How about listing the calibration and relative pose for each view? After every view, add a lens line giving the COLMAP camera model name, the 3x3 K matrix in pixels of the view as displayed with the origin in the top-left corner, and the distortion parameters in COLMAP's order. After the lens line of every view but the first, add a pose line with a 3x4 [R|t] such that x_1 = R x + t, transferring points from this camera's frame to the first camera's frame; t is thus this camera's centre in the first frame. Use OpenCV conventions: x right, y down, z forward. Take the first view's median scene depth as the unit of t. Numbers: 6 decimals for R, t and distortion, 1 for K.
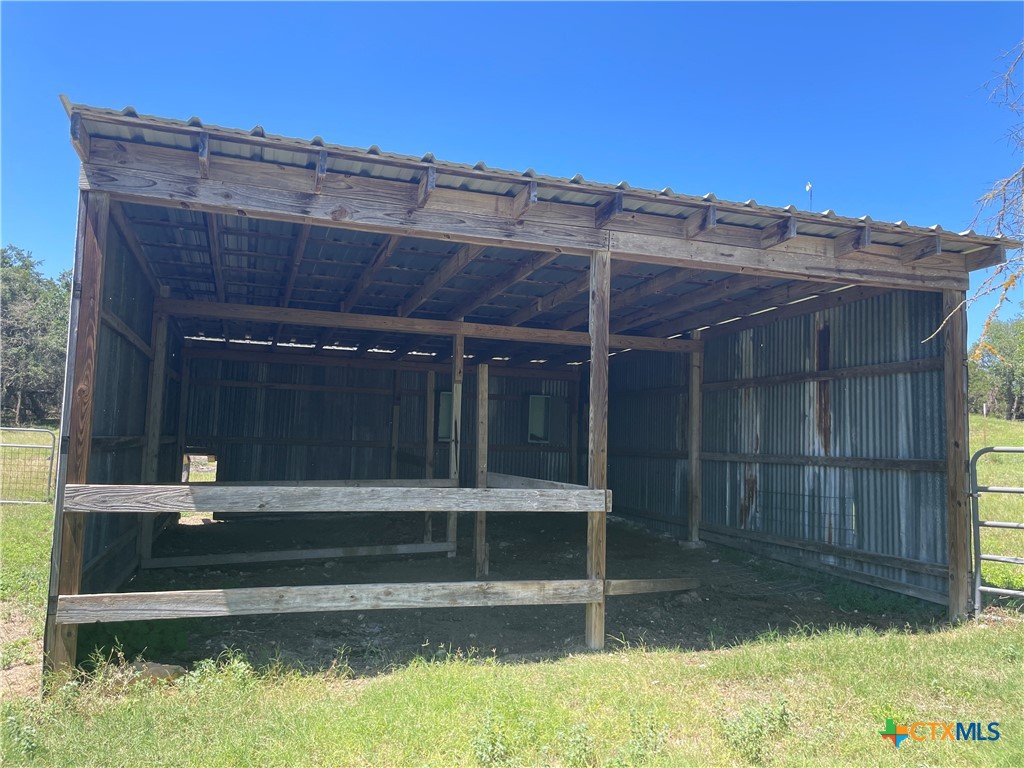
lens RADIAL K [[780.6, 0, 508.1], [0, 780.6, 385.5], [0, 0, 1]] dist [0.072484, -0.097524]
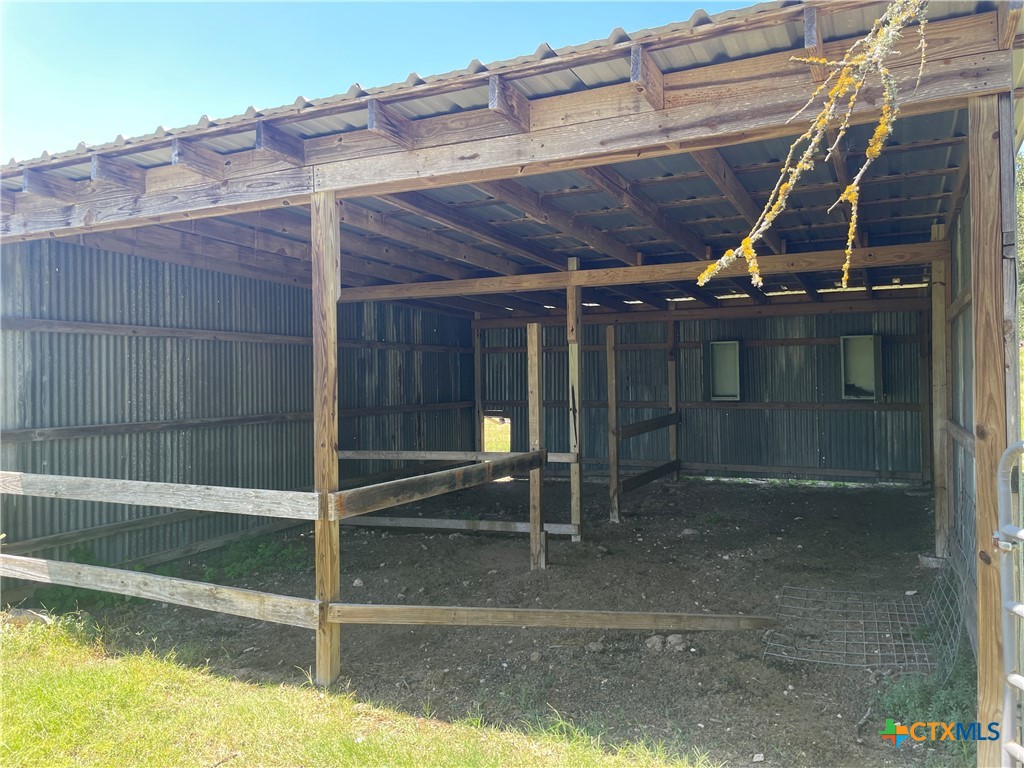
lens RADIAL K [[780.6, 0, 510.3], [0, 780.6, 386.7], [0, 0, 1]] dist [0.072484, -0.097524]
pose [[0.710441, -0.029777, -0.703126, 0.827690], [0.082971, 0.995680, 0.041669, 0.005894], [0.698848, -0.087943, 0.709843, 0.565826]]
